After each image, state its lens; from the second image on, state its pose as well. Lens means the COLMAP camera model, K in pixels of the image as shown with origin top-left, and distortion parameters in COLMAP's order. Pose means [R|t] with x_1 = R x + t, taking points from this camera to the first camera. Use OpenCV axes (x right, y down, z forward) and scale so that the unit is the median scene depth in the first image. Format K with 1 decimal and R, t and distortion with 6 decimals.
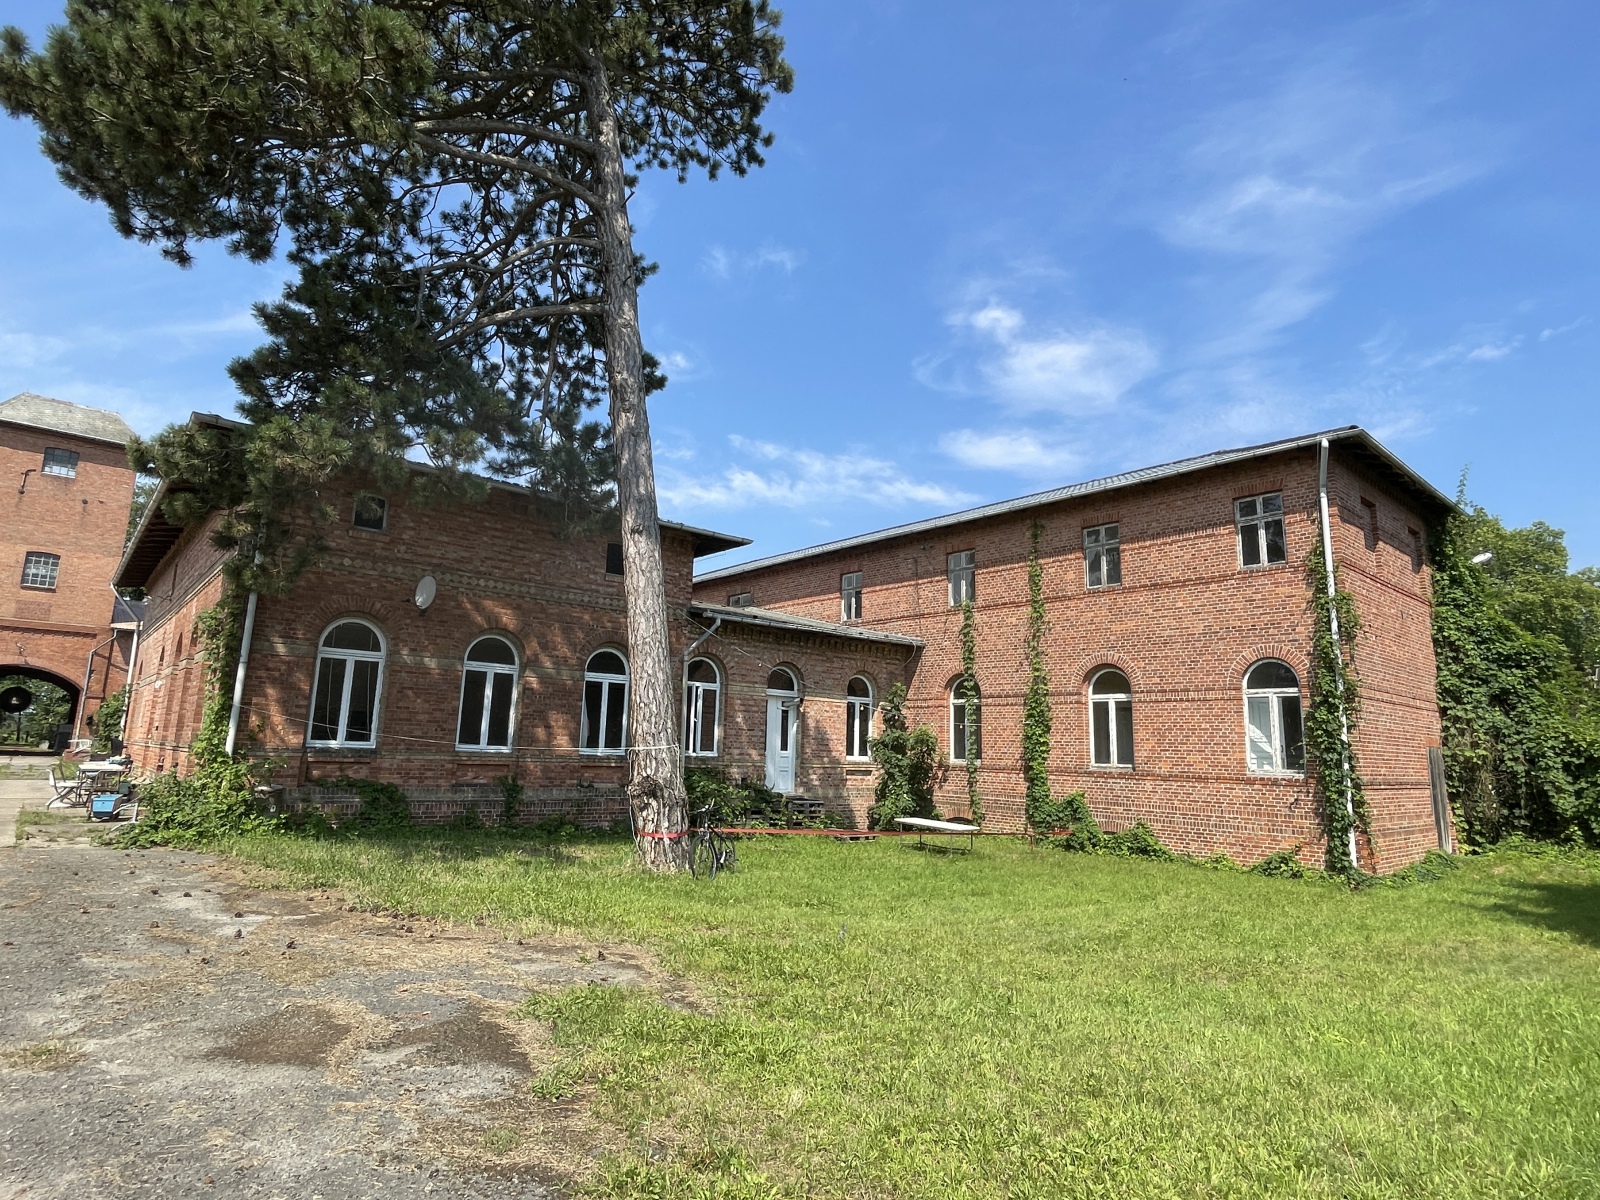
lens RADIAL K [[860.7, 0, 798.9], [0, 860.7, 597.3], [0, 0, 1]] dist [-0.001712, -0.000403]
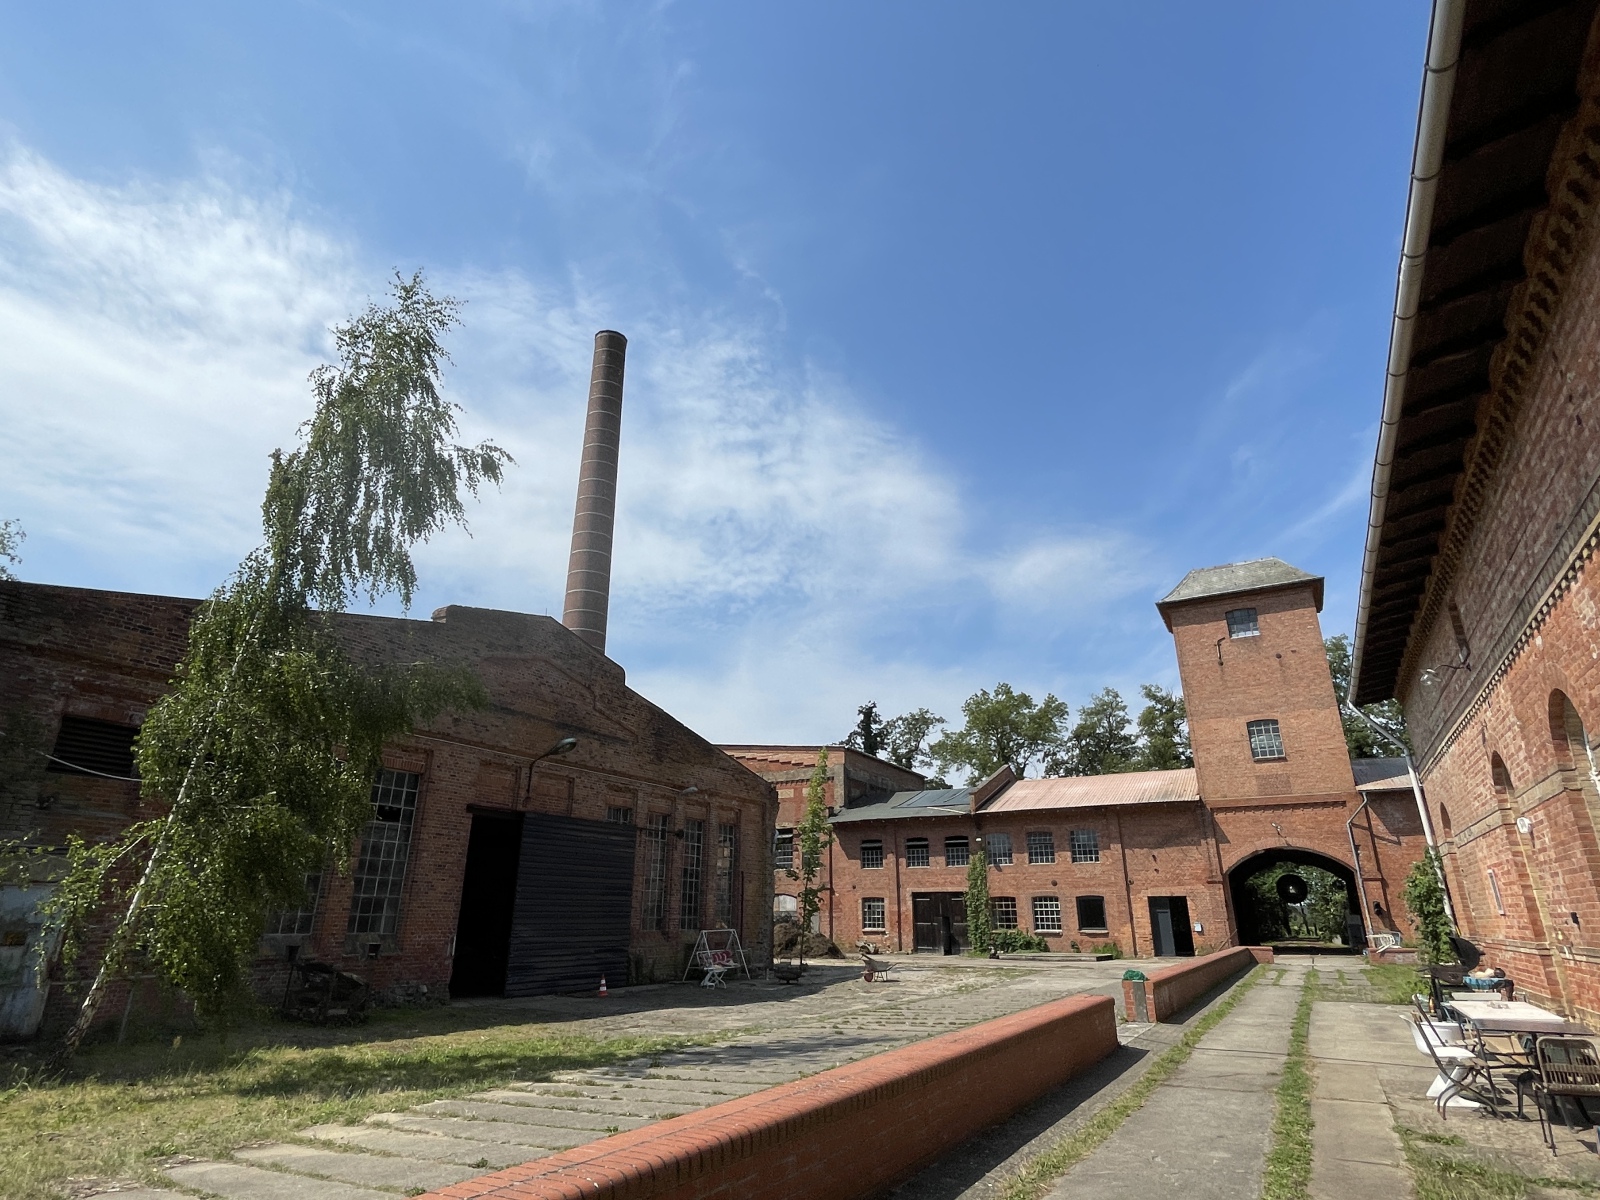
lens RADIAL K [[860.7, 0, 800.3], [0, 860.7, 599.8], [0, 0, 1]] dist [-0.001712, -0.000403]
pose [[0.330973, -0.357902, -0.873134, -0.189841], [0.178320, 0.932333, -0.314574, 0.028946], [0.926638, -0.051581, 0.372398, 0.204242]]
